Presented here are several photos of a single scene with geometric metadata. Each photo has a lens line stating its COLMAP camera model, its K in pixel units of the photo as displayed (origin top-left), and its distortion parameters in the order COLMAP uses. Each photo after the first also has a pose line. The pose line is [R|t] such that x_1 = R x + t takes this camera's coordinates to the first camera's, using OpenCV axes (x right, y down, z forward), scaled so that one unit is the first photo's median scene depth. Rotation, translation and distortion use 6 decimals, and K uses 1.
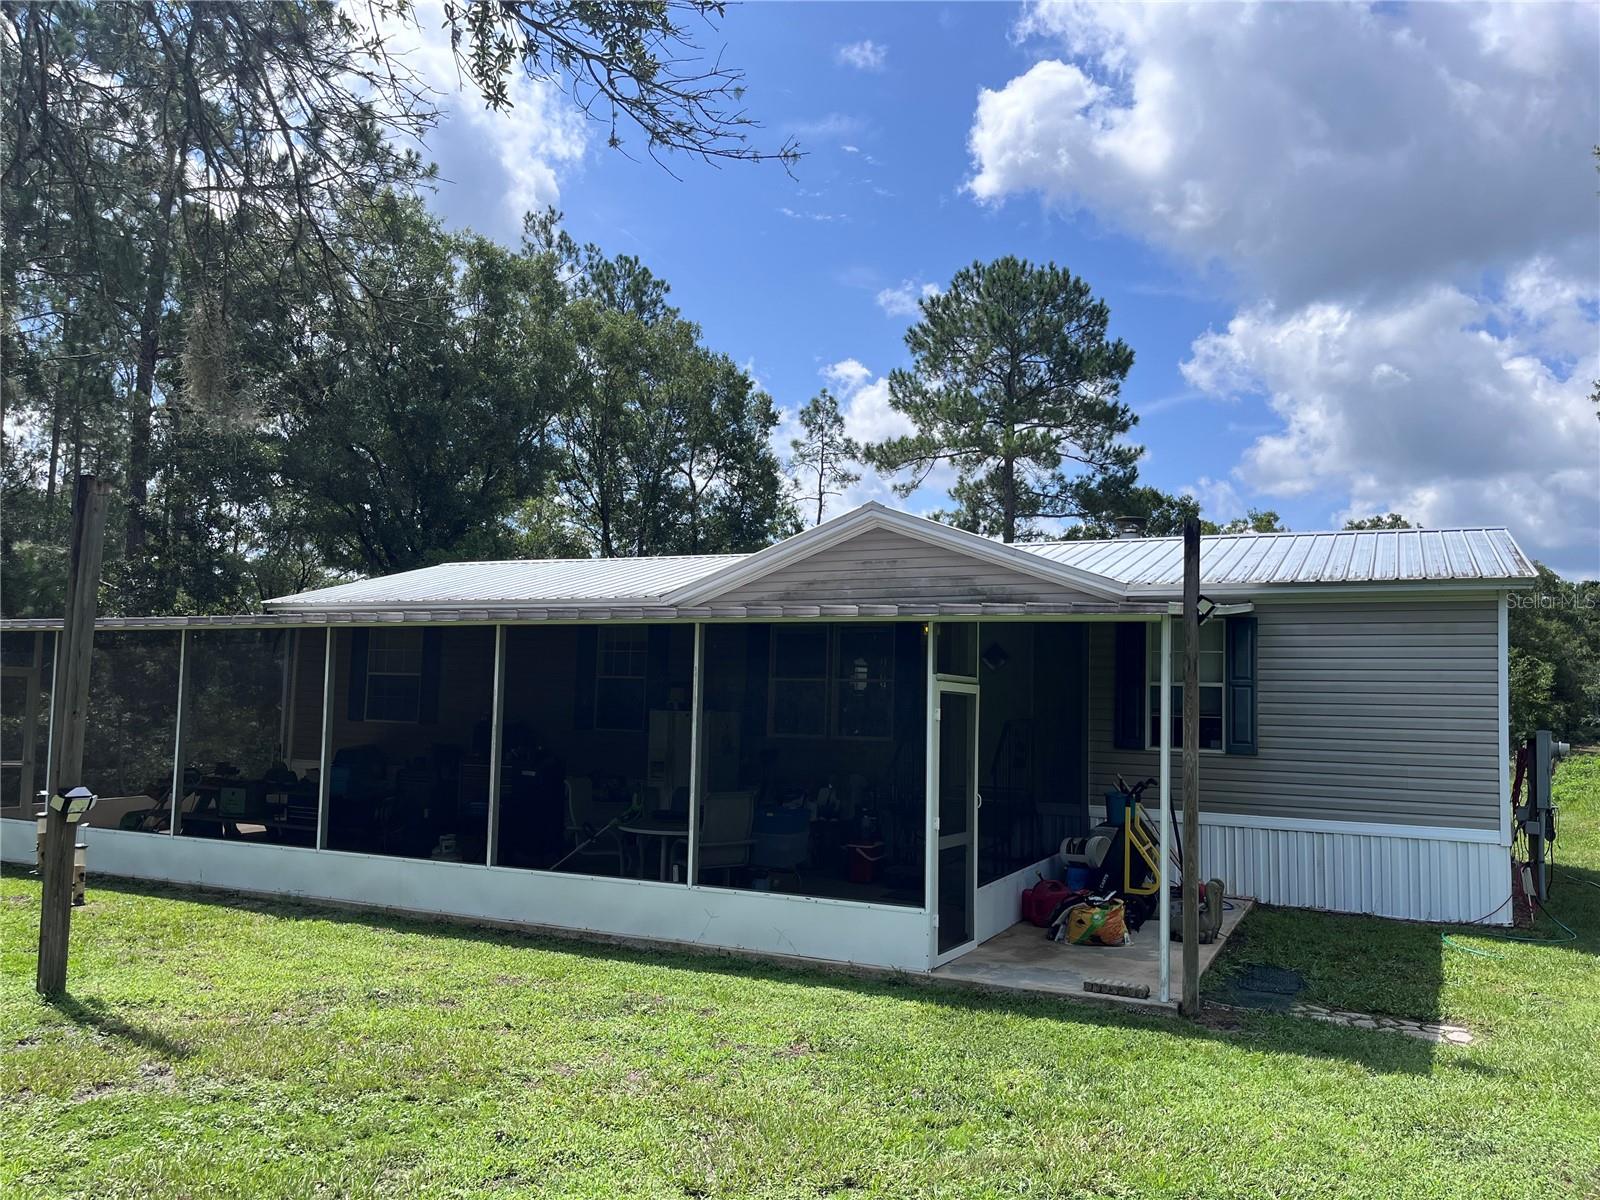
lens RADIAL K [[1218.7, 0, 800.0], [0, 1218.7, 600.0], [0, 0, 1]] dist [0.003765, 0.000820]
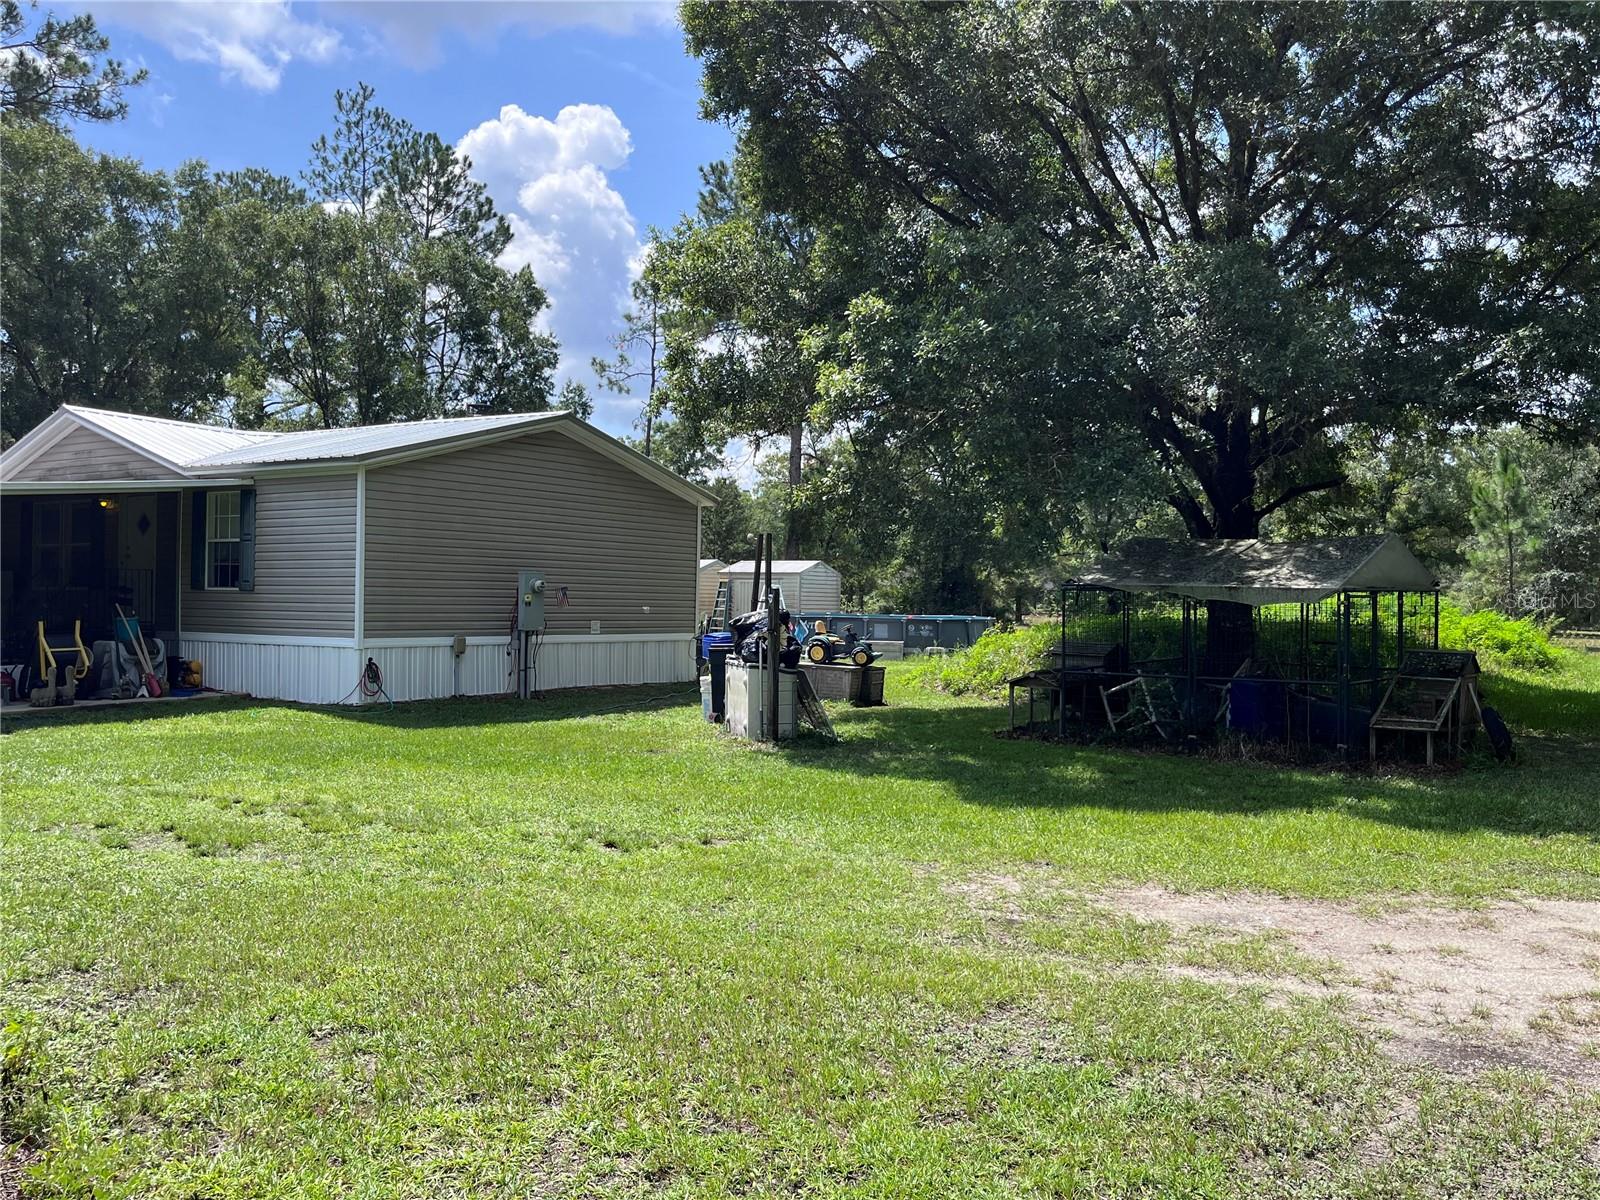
lens RADIAL K [[1396.8, 0, 800.0], [0, 1396.8, 600.0], [0, 0, 1]] dist [0.048863, -0.053056]
pose [[0.991491, -0.011131, -0.129698, 1.019713], [0.022439, 0.996037, 0.086062, 0.013391], [0.128226, -0.088240, 0.987812, -0.415416]]
